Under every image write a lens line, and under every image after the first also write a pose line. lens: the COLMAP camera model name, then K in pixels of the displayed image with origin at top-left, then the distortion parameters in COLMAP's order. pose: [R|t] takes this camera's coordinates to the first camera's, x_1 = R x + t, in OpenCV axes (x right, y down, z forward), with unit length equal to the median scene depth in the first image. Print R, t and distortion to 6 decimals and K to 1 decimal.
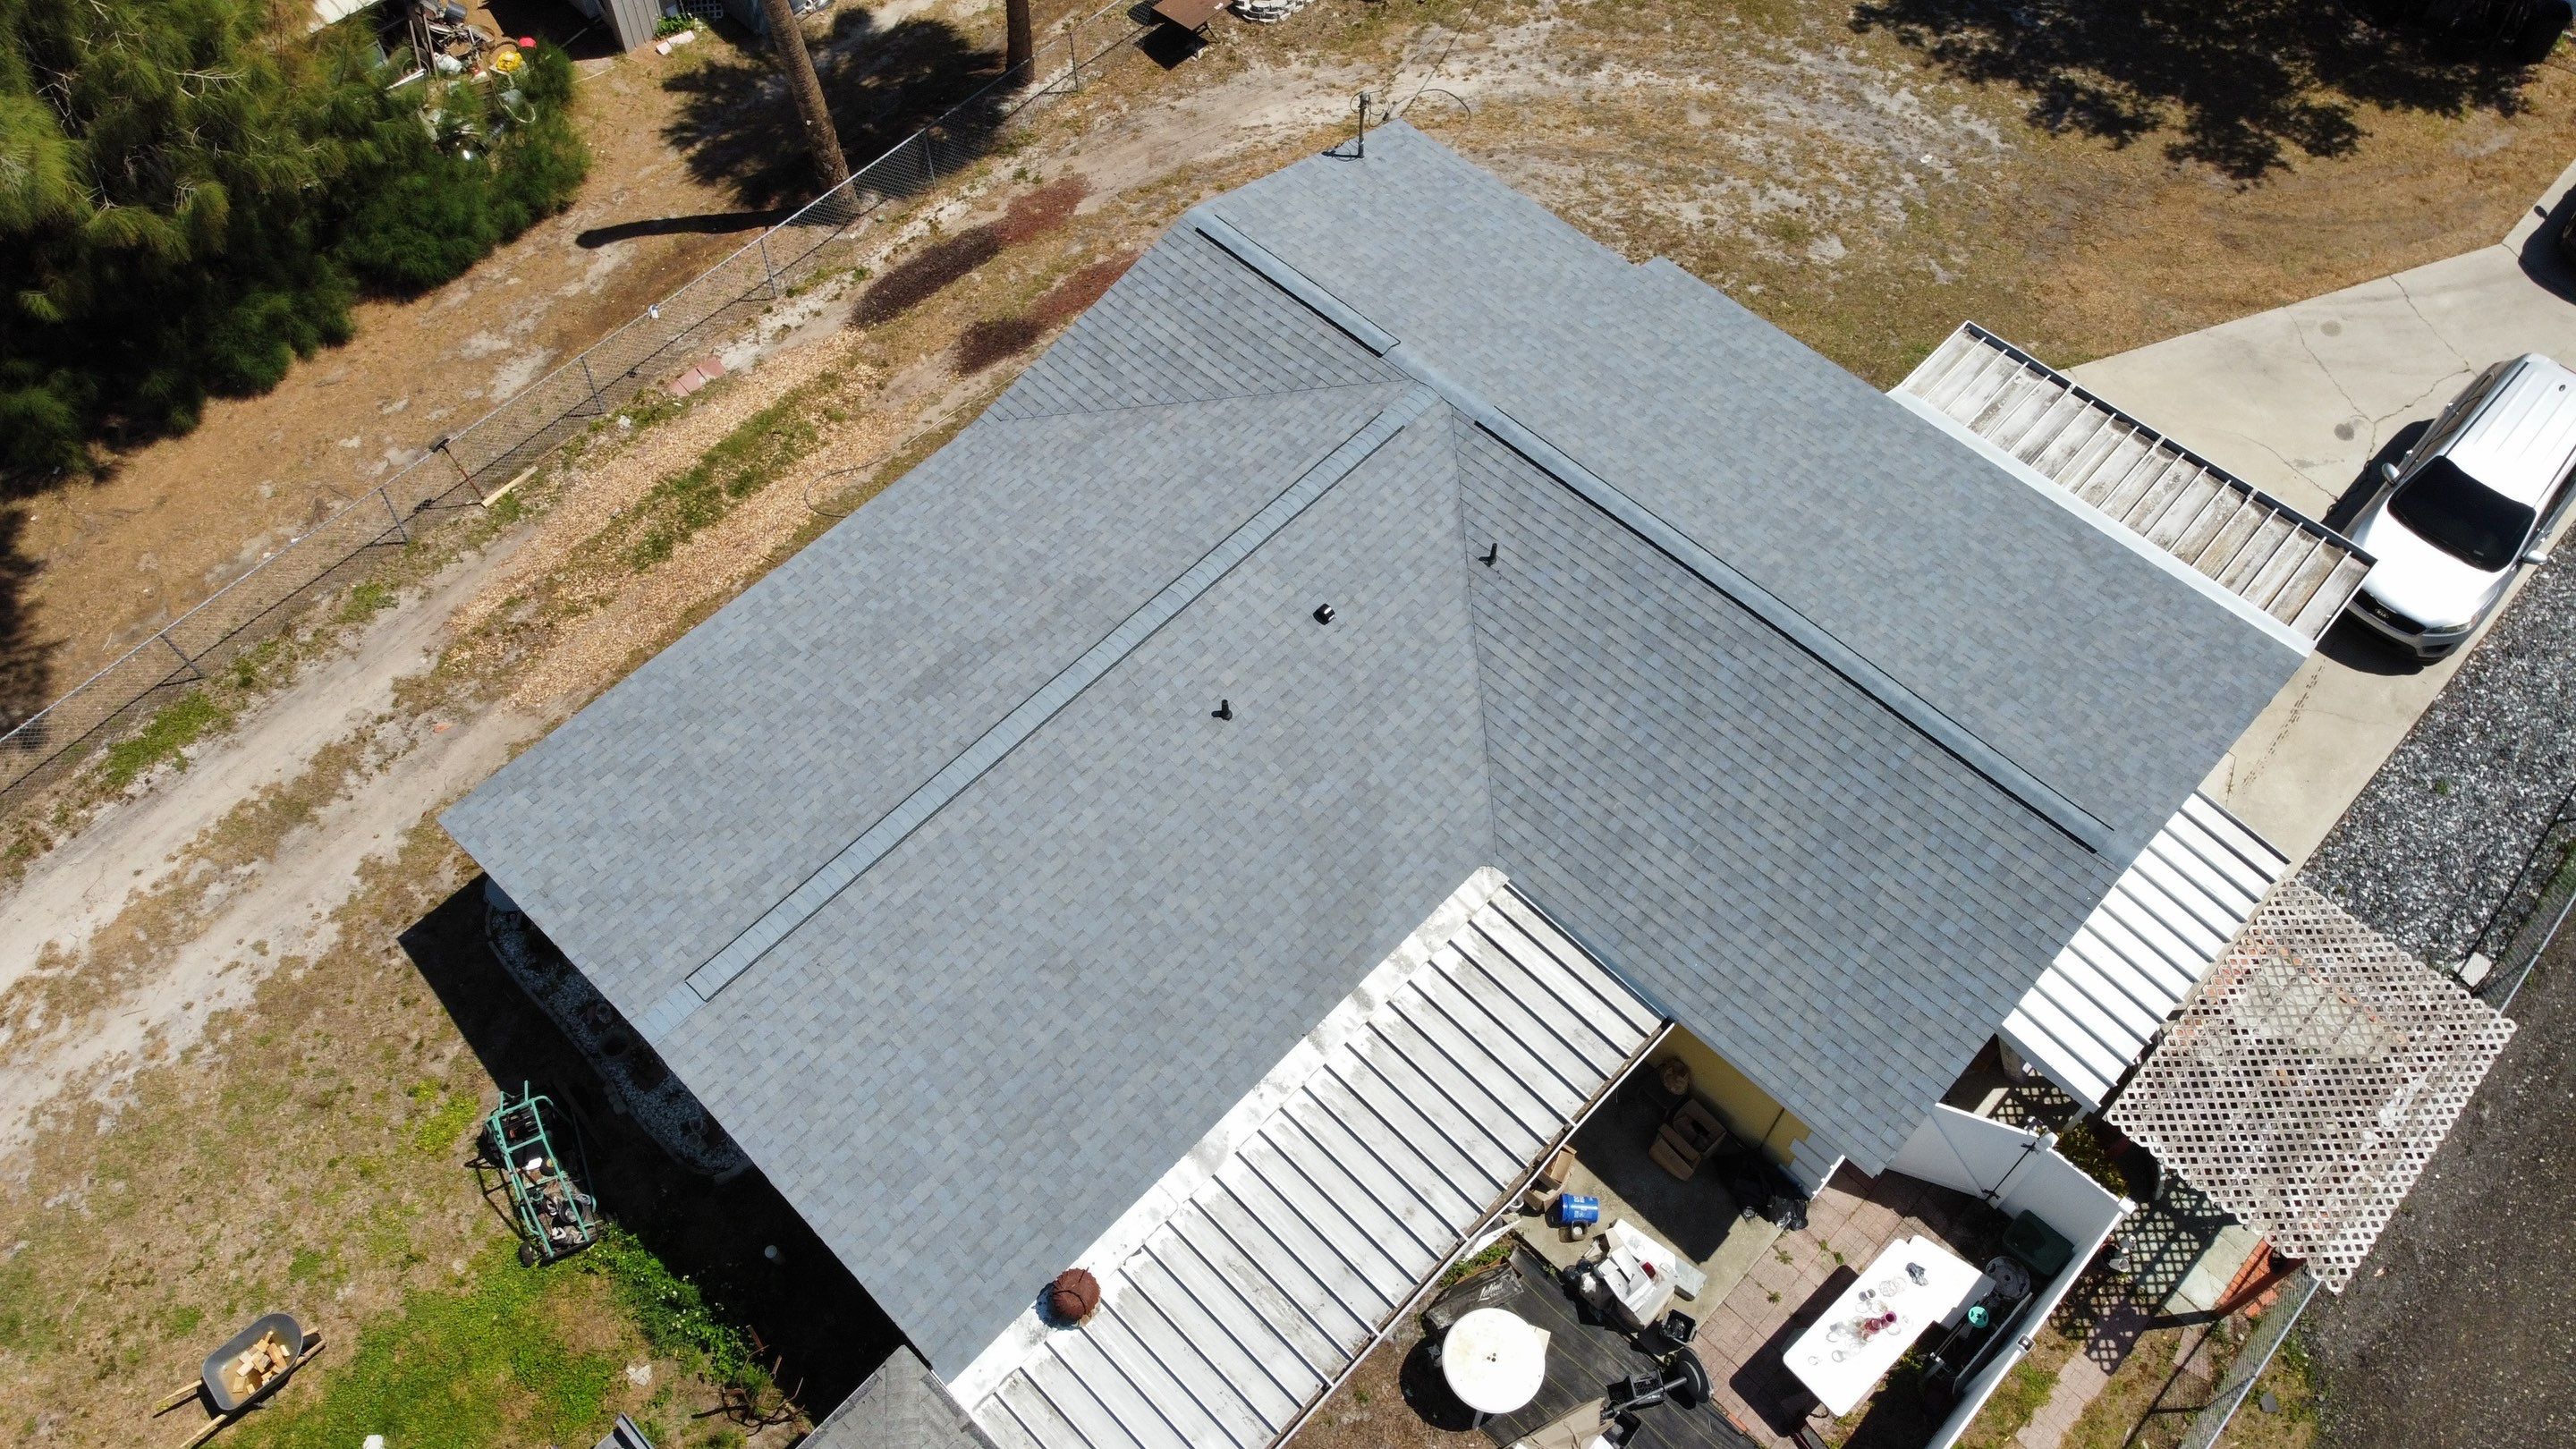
lens RADIAL K [[1923.7, 0, 1257.3], [0, 1923.7, 724.0], [0, 0, 1]] dist [0.006917, -0.011067]
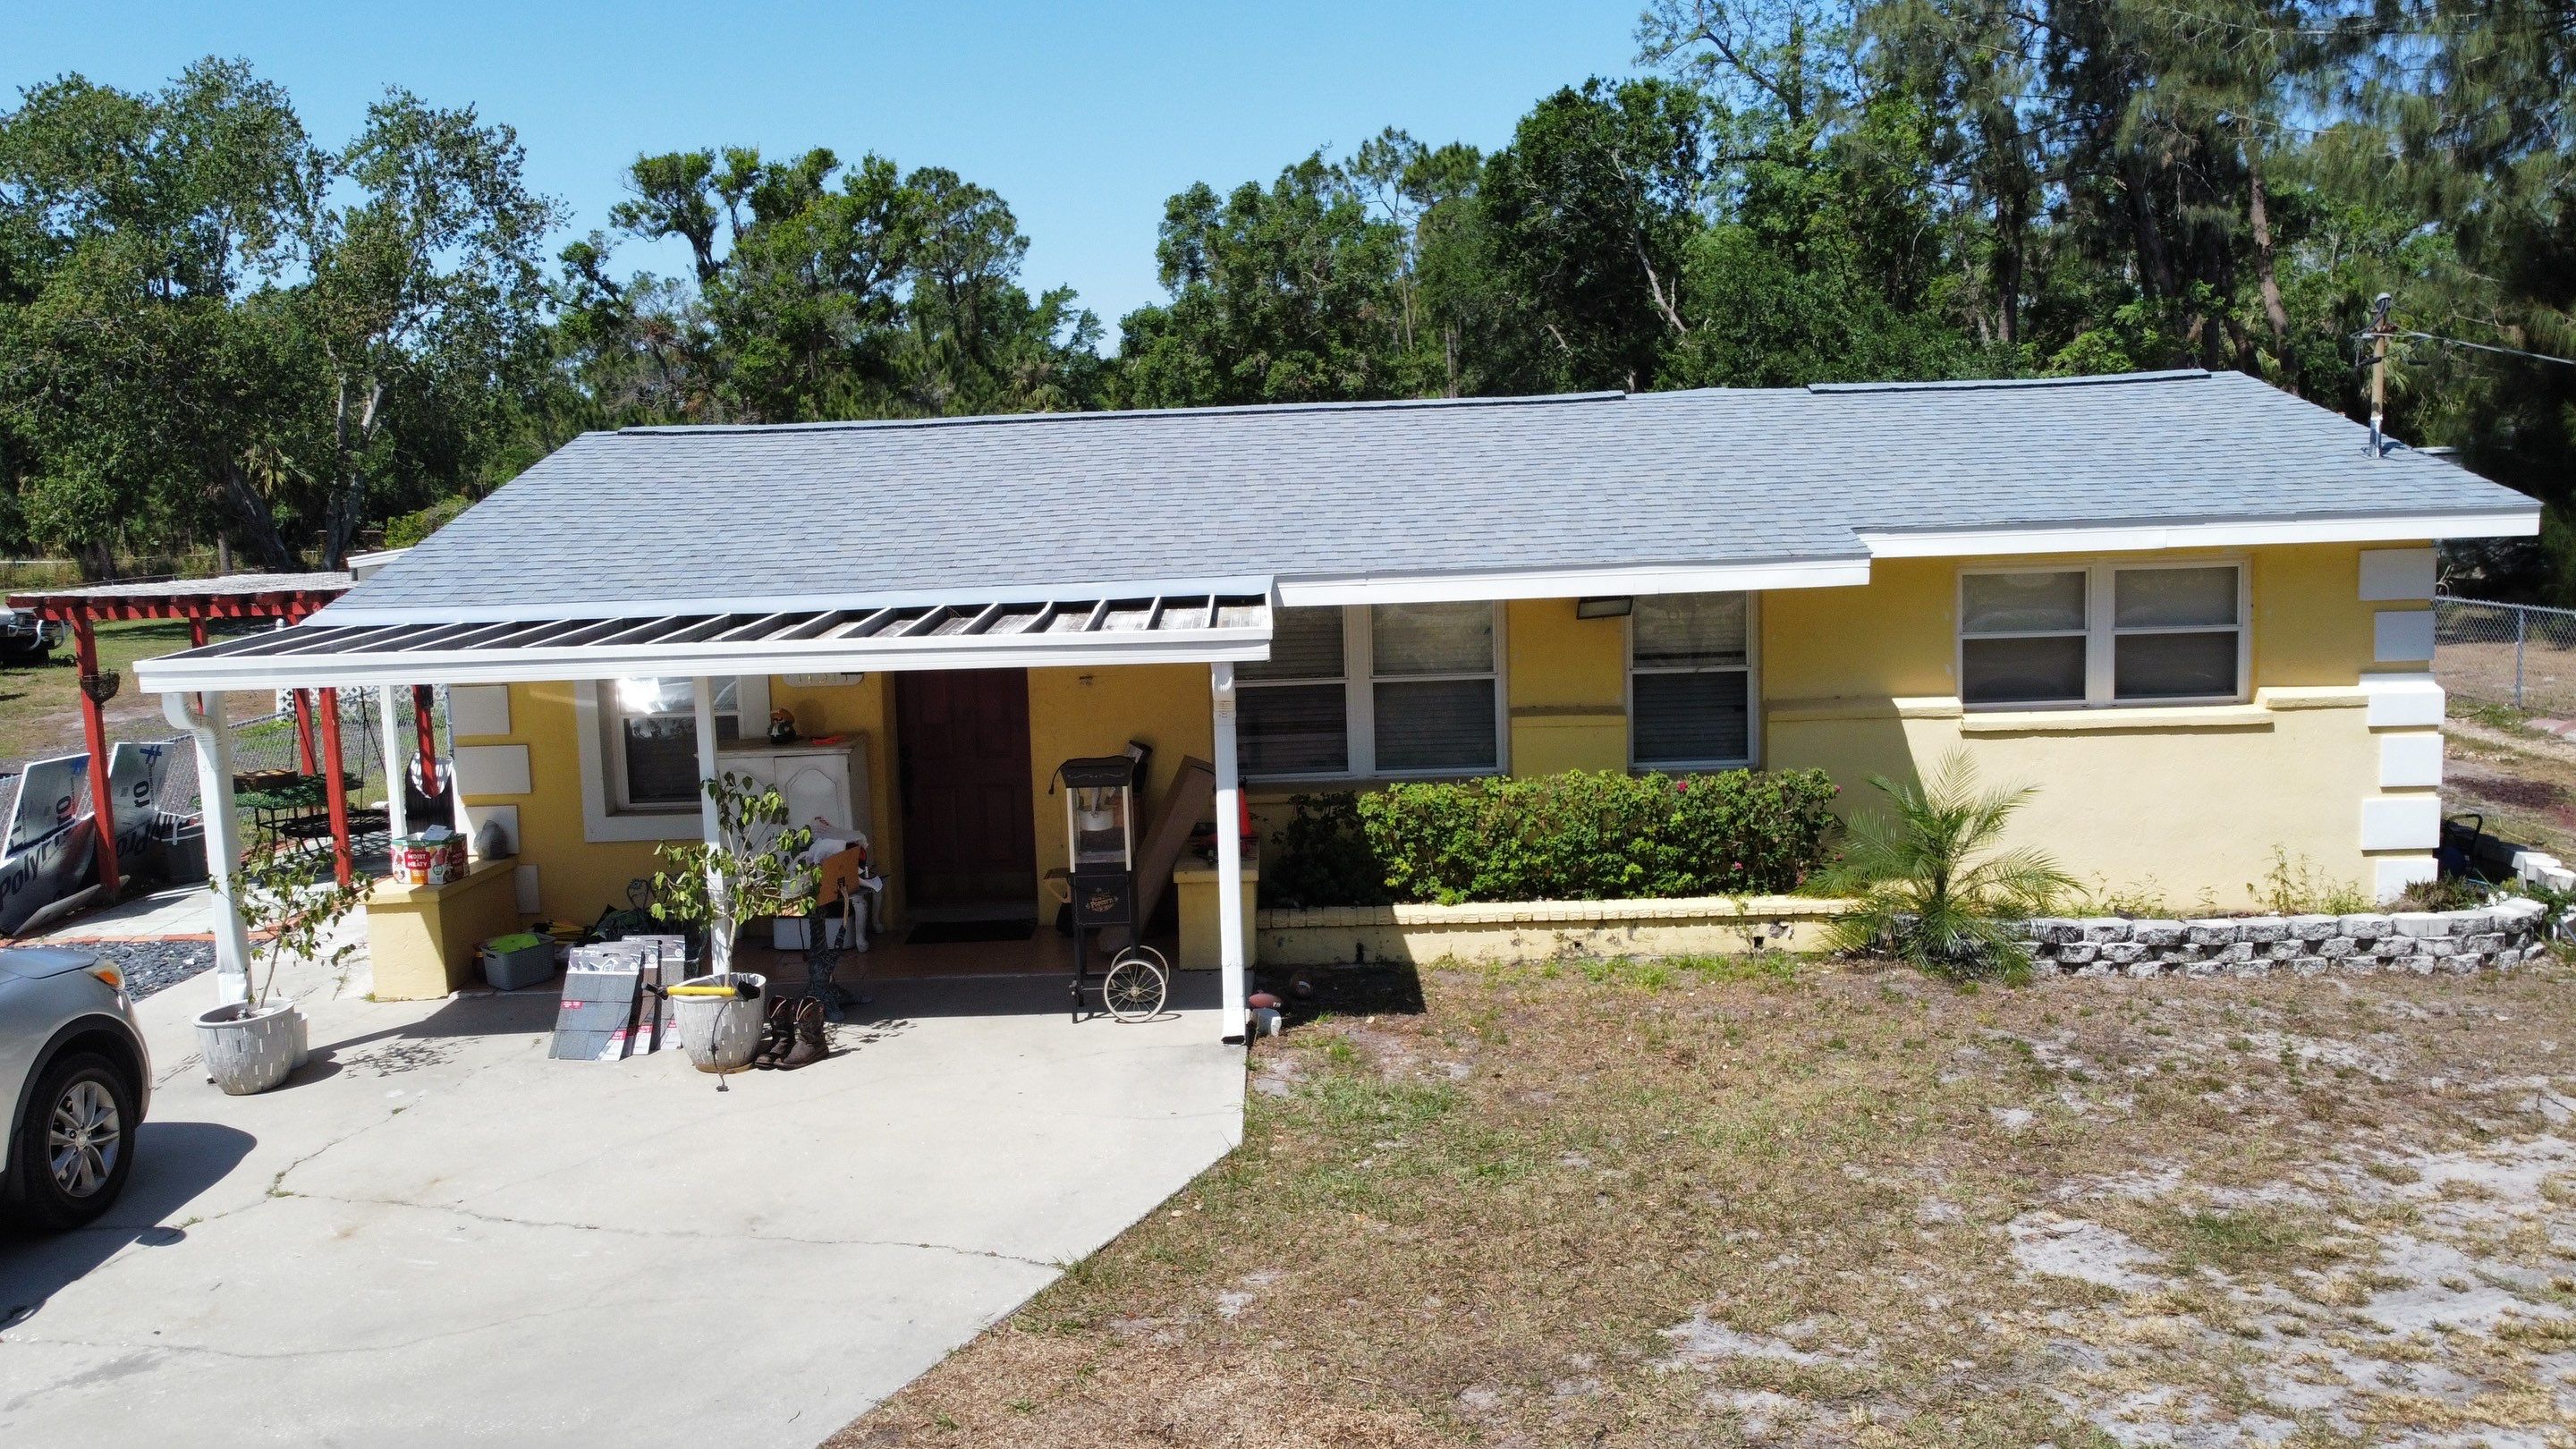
lens RADIAL K [[1939.8, 0, 1252.5], [0, 1939.8, 701.2], [0, 0, 1]] dist [0.005785, -0.024633]
pose [[-0.732301, 0.113910, -0.671387, 0.610774], [-0.550469, 0.481394, 0.682088, -0.447469], [0.400898, 0.869071, -0.289821, 1.084604]]
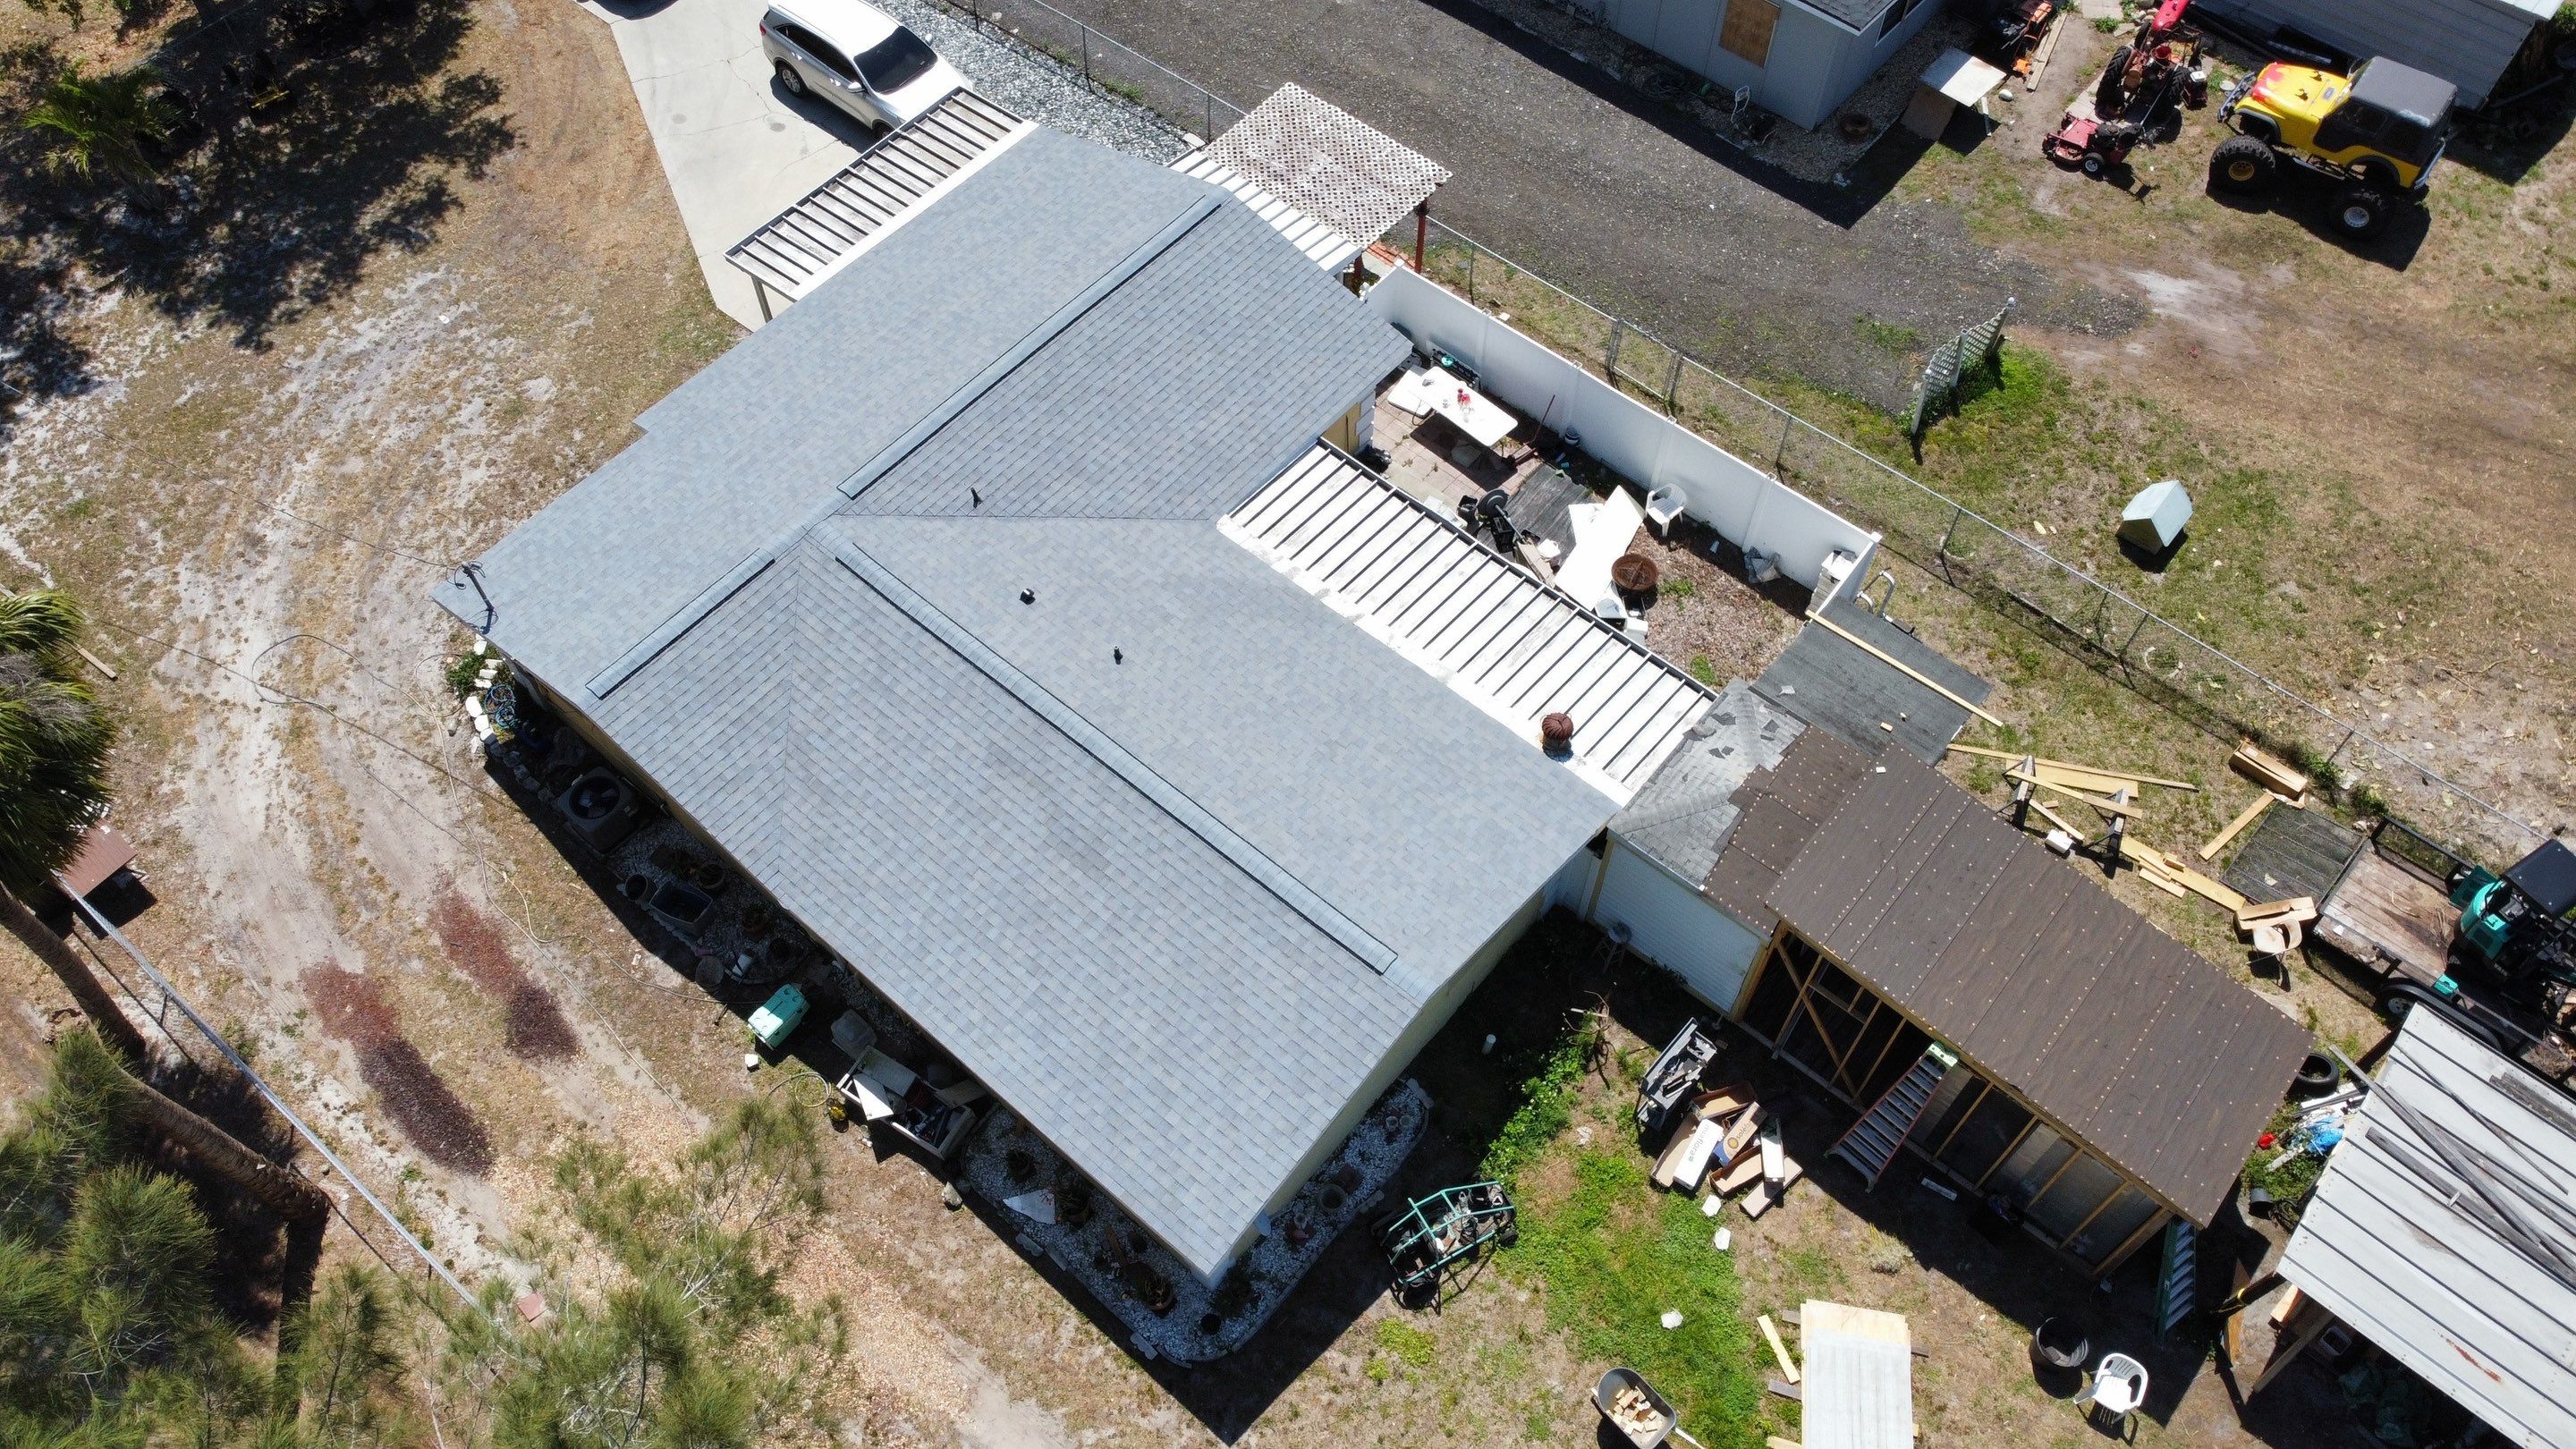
lens RADIAL K [[1926.9, 0, 1258.7], [0, 1926.9, 714.9], [0, 0, 1]] dist [0.004565, 0.003926]
pose [[-0.059419, -0.830714, 0.553519, -0.624437], [0.847853, 0.250679, 0.467231, -0.421338], [-0.526891, 0.497065, 0.689429, 0.051179]]
